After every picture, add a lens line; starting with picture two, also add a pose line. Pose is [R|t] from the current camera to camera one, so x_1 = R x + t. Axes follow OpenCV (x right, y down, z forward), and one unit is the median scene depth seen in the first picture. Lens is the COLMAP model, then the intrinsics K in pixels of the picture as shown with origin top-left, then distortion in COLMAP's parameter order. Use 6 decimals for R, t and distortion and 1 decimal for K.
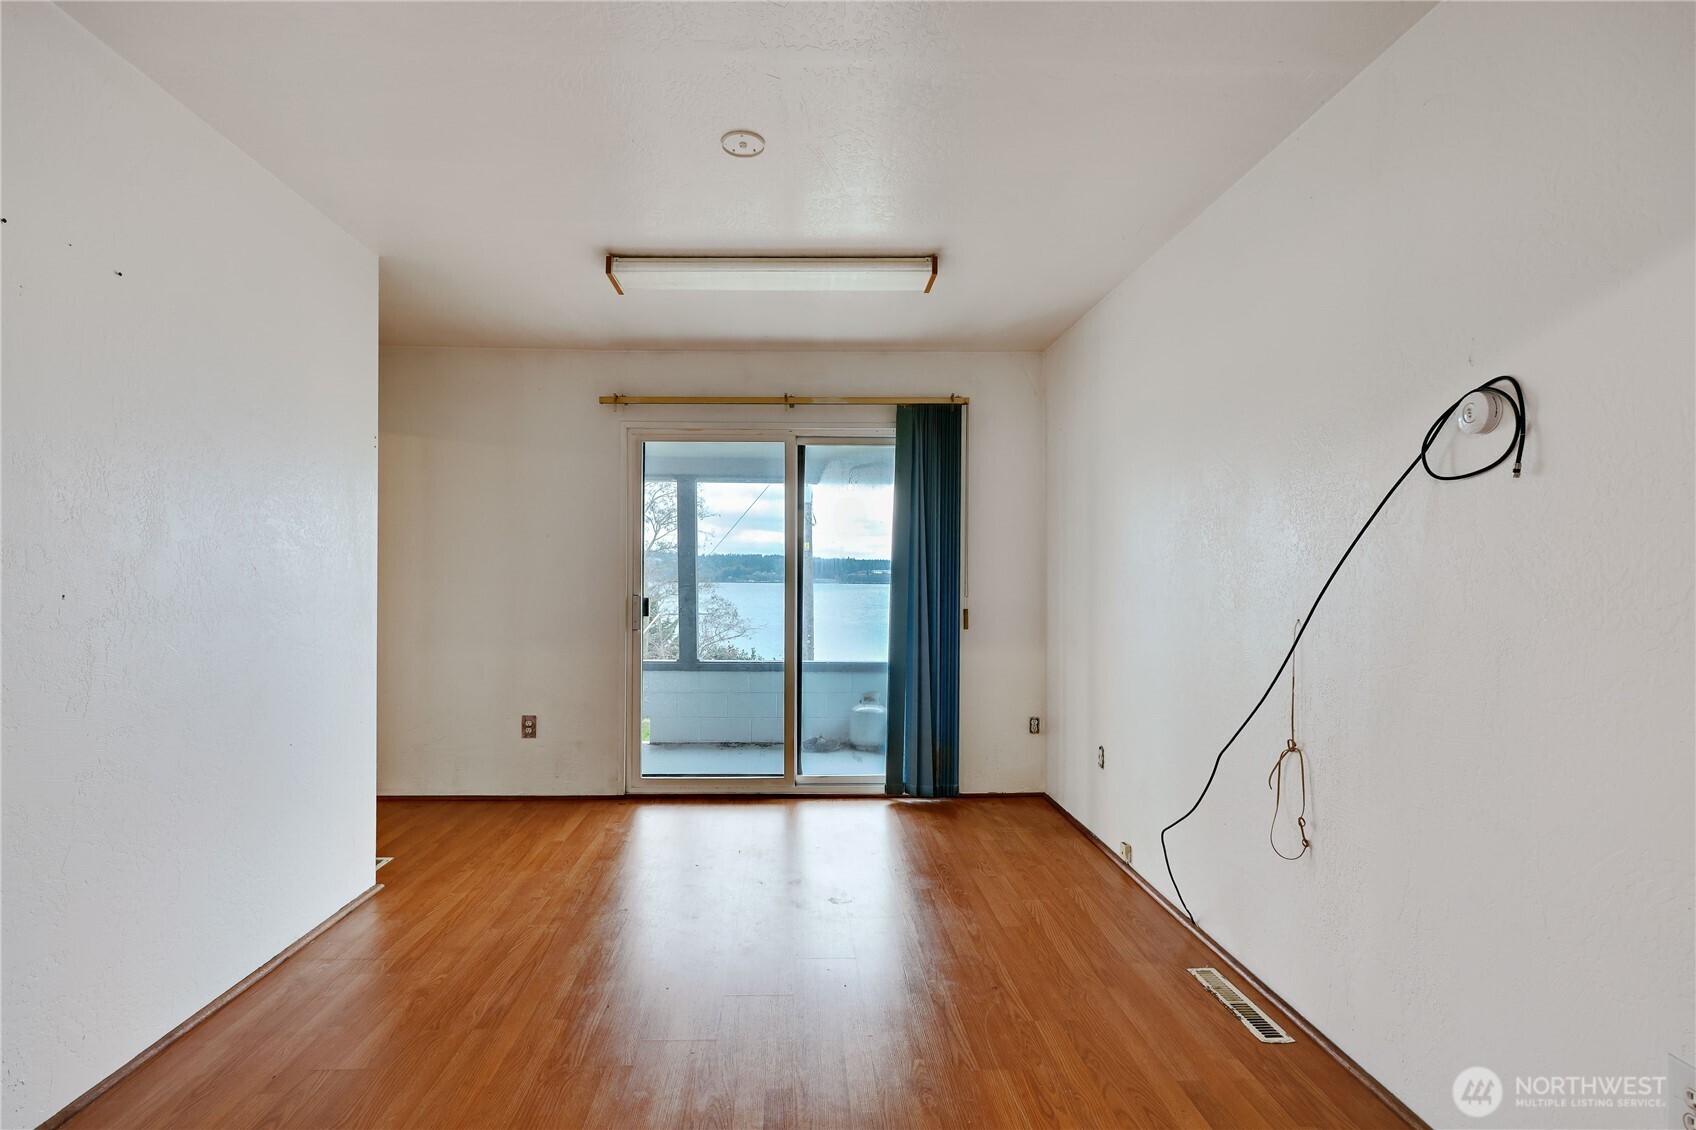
lens RADIAL K [[773.8, 0, 831.7], [0, 773.8, 573.9], [0, 0, 1]] dist [0.000218, -0.000142]
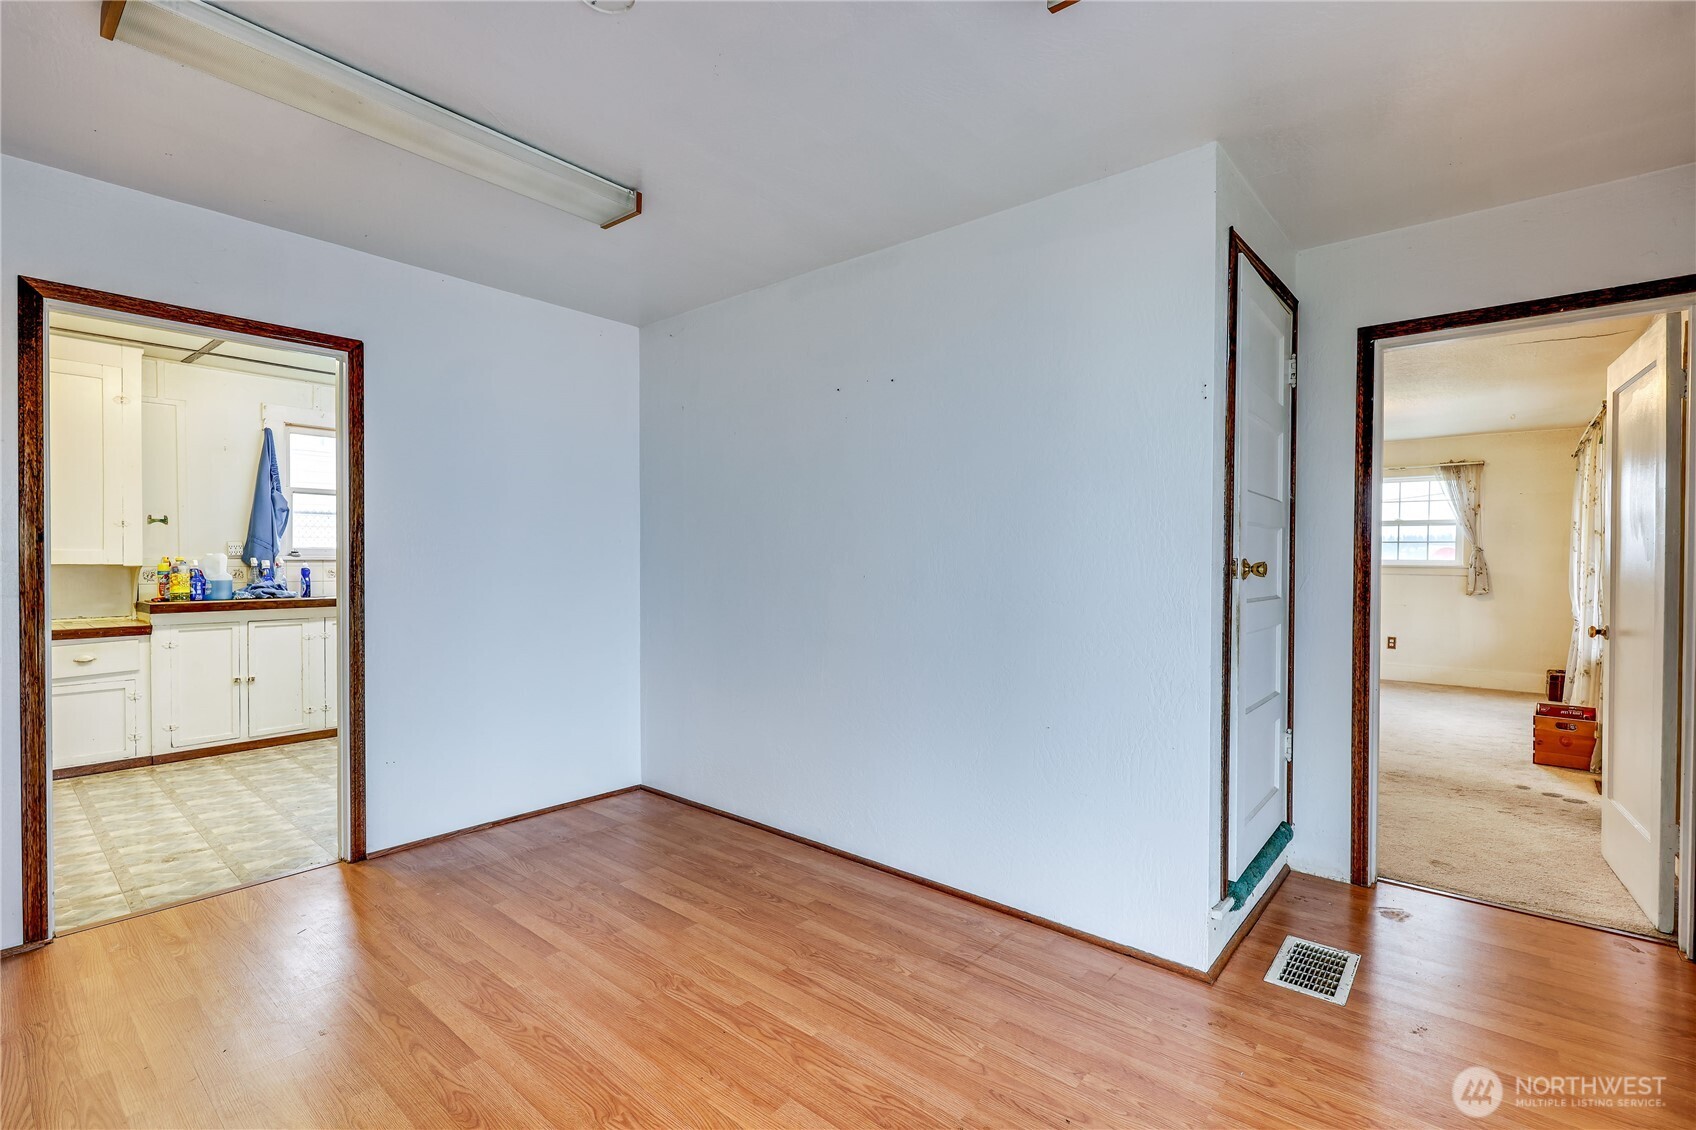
lens RADIAL K [[773.8, 0, 847.4], [0, 773.8, 567.7], [0, 0, 1]] dist [0.000218, -0.000142]
pose [[-0.681186, 0.009329, -0.732051, 0.255229], [0.001473, 0.999934, 0.011373, -0.010183], [0.732109, 0.006669, -0.681155, 1.536936]]
